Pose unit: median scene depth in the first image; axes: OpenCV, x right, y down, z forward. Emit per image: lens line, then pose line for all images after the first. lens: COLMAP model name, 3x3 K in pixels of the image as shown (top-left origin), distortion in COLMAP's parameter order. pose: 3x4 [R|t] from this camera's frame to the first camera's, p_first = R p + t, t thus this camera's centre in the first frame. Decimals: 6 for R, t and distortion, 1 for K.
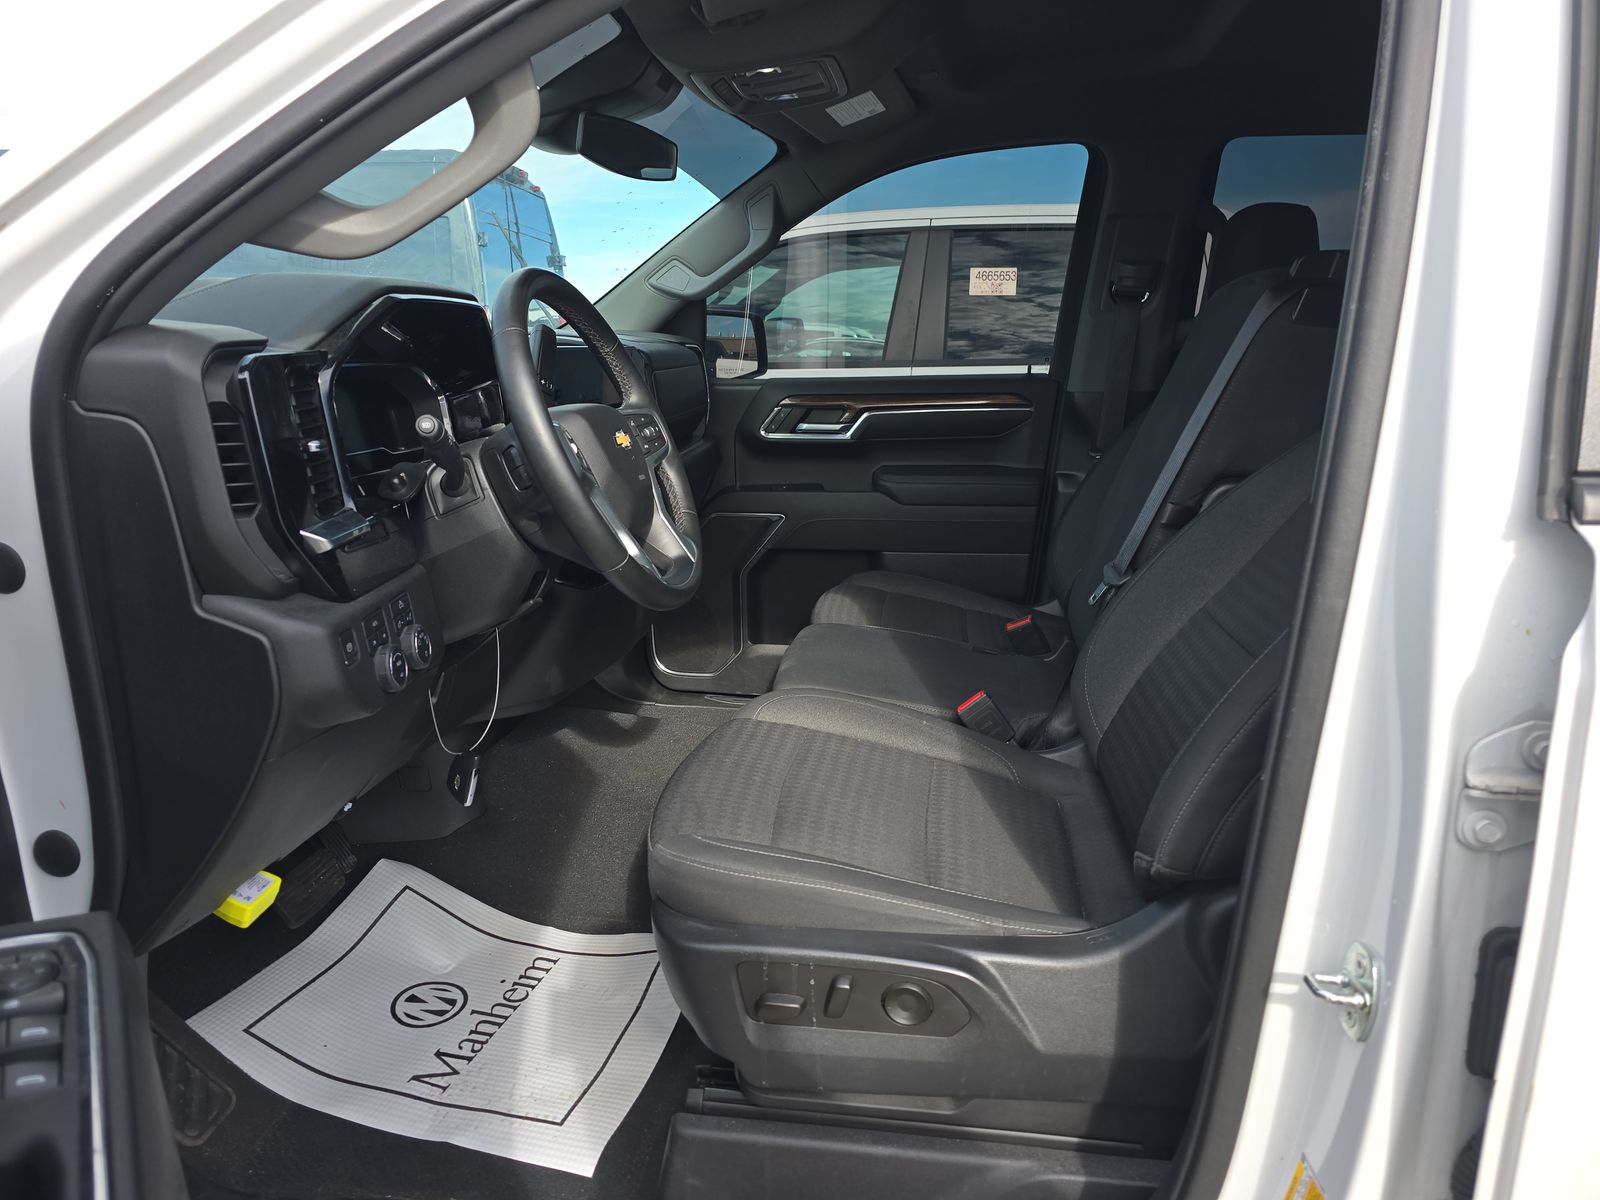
lens RADIAL K [[1044.5, 0, 800.0], [0, 1044.5, 600.0], [0, 0, 1]] dist [0.095005, -0.086358]
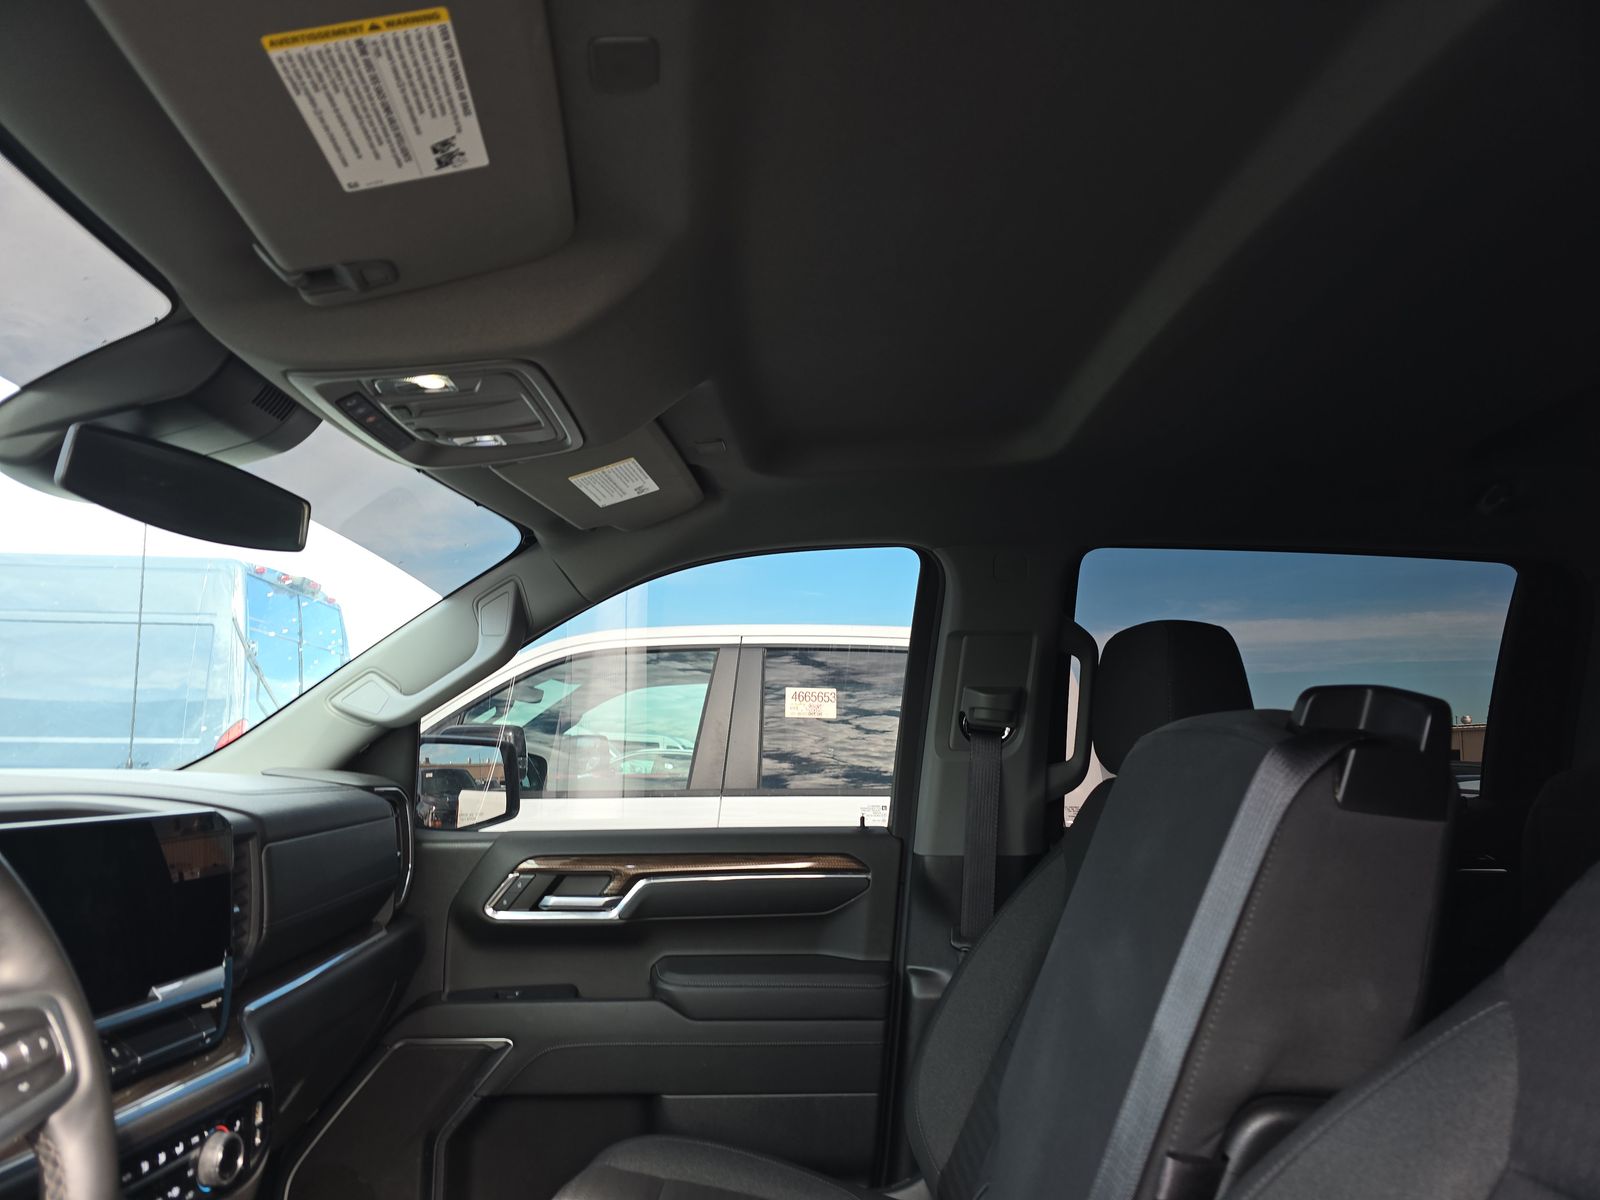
lens RADIAL K [[1070.2, 0, 810.0], [0, 1070.2, 596.5], [0, 0, 1]] dist [0.007194, -0.002133]
pose [[0.985063, 0.032753, 0.169050, 0.046516], [0.033448, 0.926648, -0.374439, -0.081315], [-0.168914, 0.374500, 0.911711, 0.247886]]
